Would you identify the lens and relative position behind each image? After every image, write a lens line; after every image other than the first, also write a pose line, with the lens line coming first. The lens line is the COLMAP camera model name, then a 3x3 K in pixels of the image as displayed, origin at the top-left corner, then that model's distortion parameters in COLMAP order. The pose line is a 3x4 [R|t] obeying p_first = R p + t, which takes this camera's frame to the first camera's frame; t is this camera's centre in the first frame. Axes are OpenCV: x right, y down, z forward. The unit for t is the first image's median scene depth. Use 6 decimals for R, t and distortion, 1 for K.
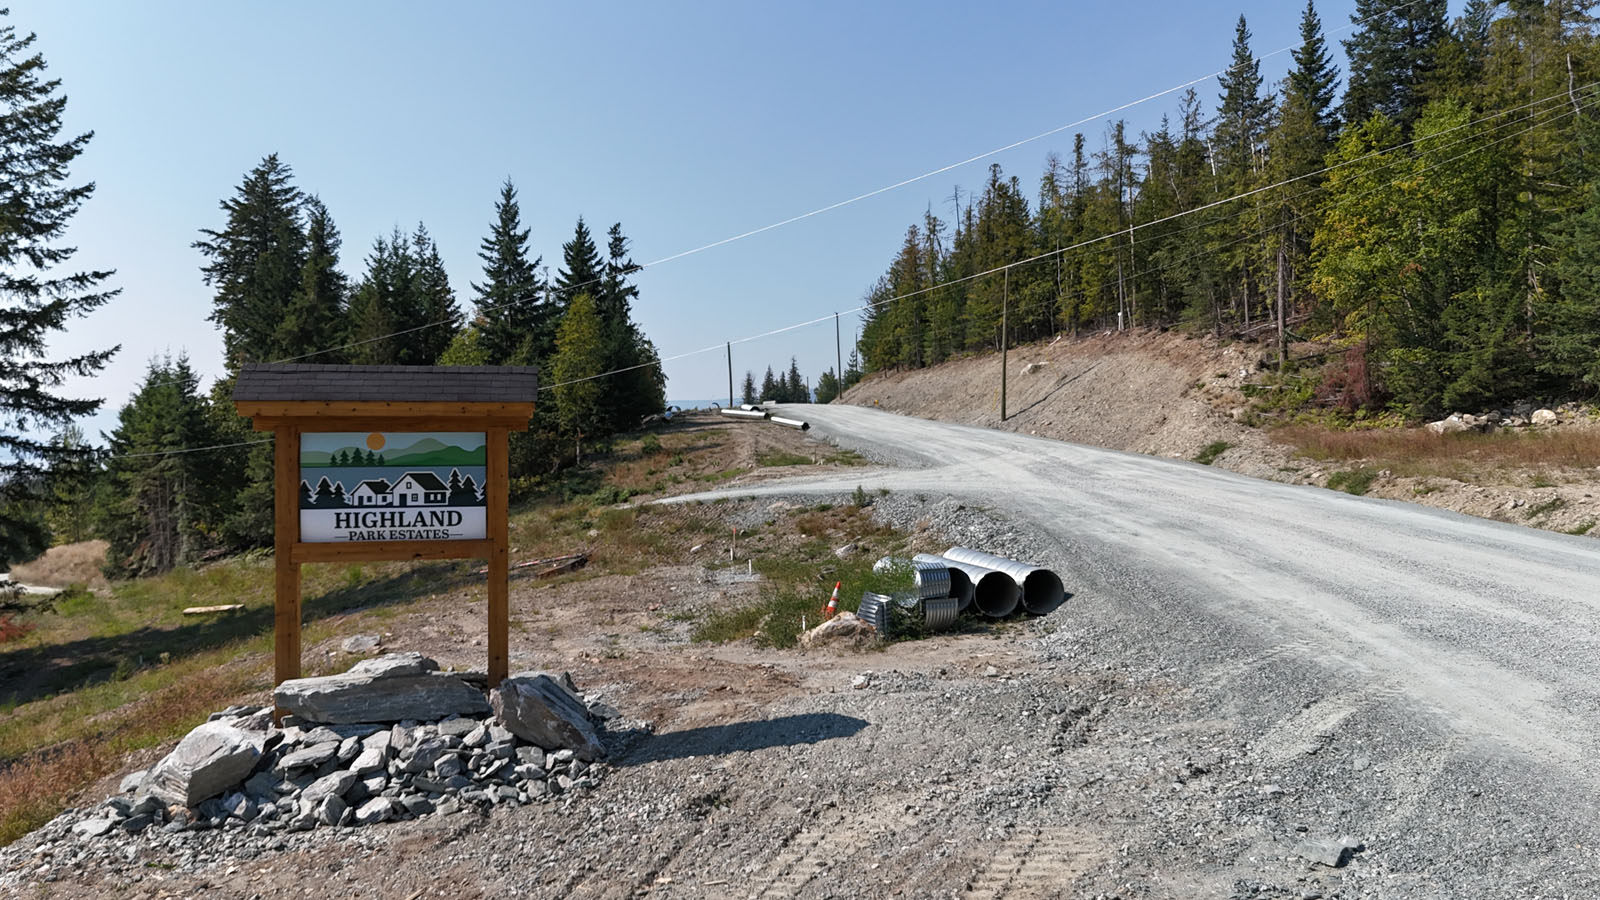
lens RADIAL K [[1191.6, 0, 811.8], [0, 1191.6, 439.0], [0, 0, 1]] dist [0.022106, -0.016846]
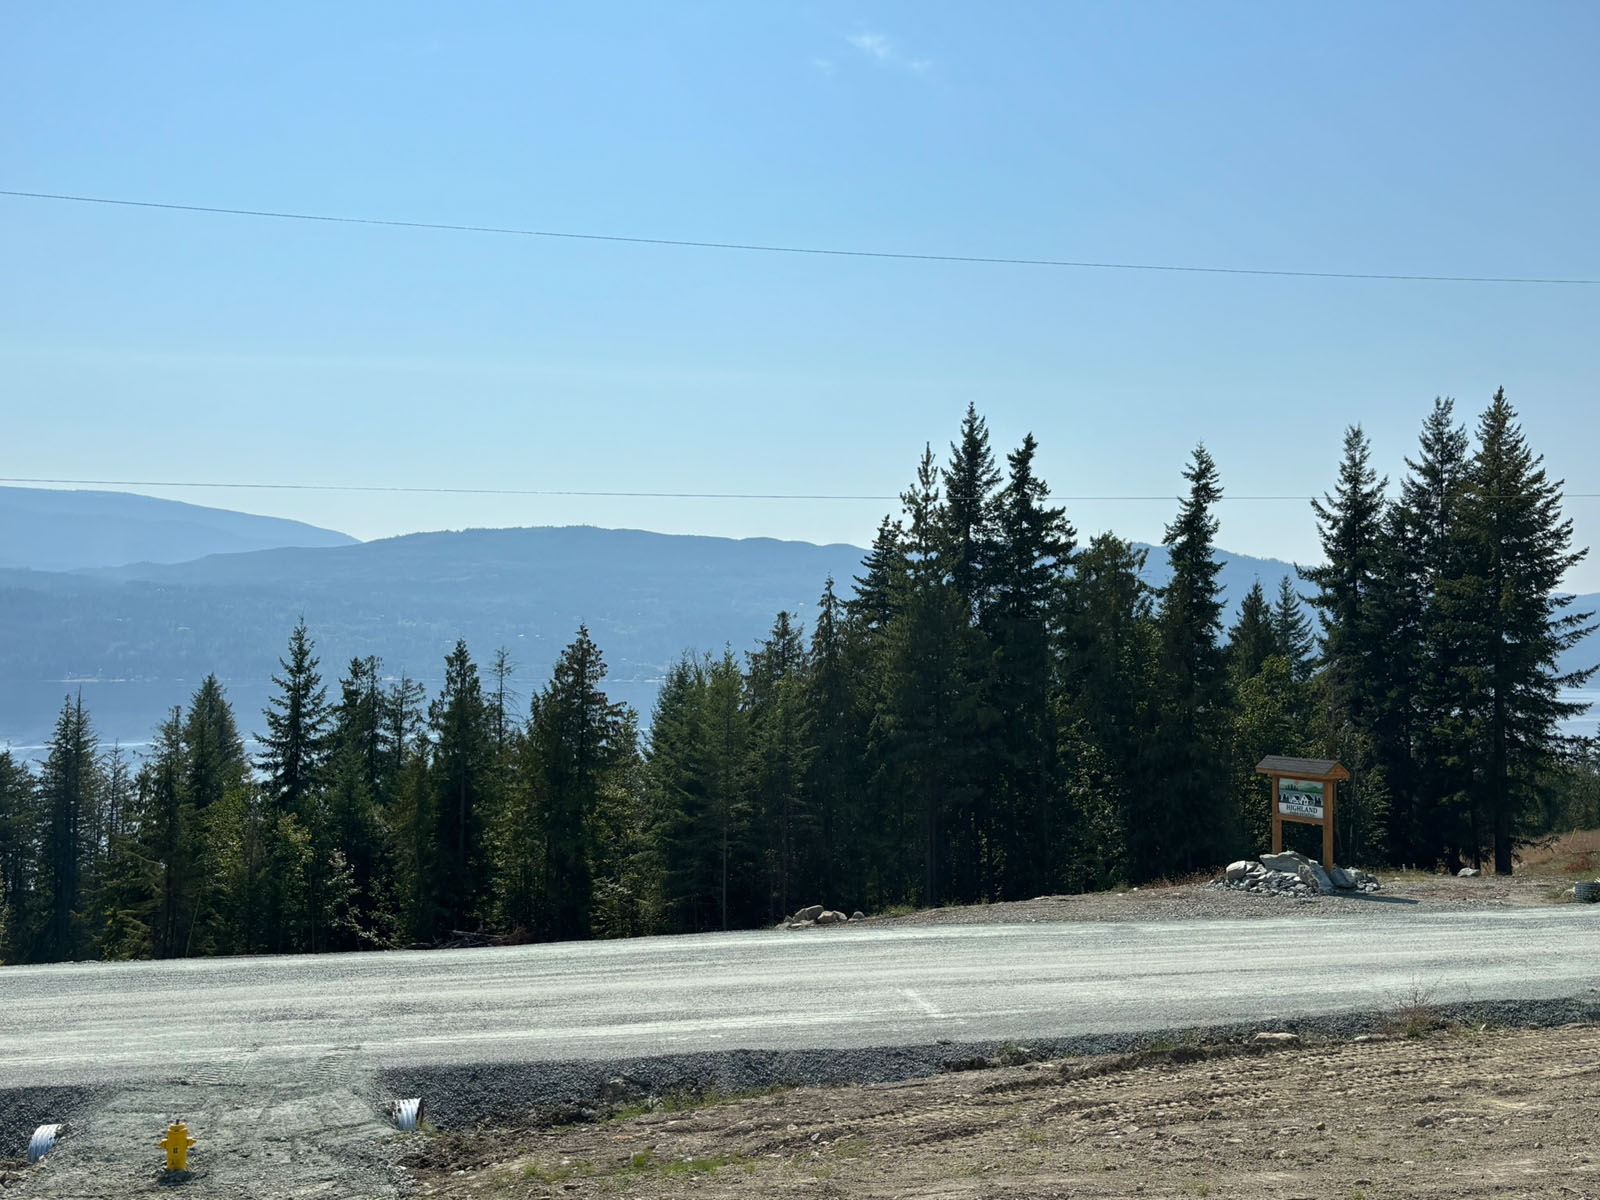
lens RADIAL K [[1412.0, 0, 802.1], [0, 1412.0, 604.7], [0, 0, 1]] dist [-0.012270, -0.003210]
pose [[0.263518, -0.026992, -0.964277, 0.703570], [-0.009458, 0.999488, -0.030563, -0.083301], [0.964608, 0.017174, 0.263128, -0.301303]]
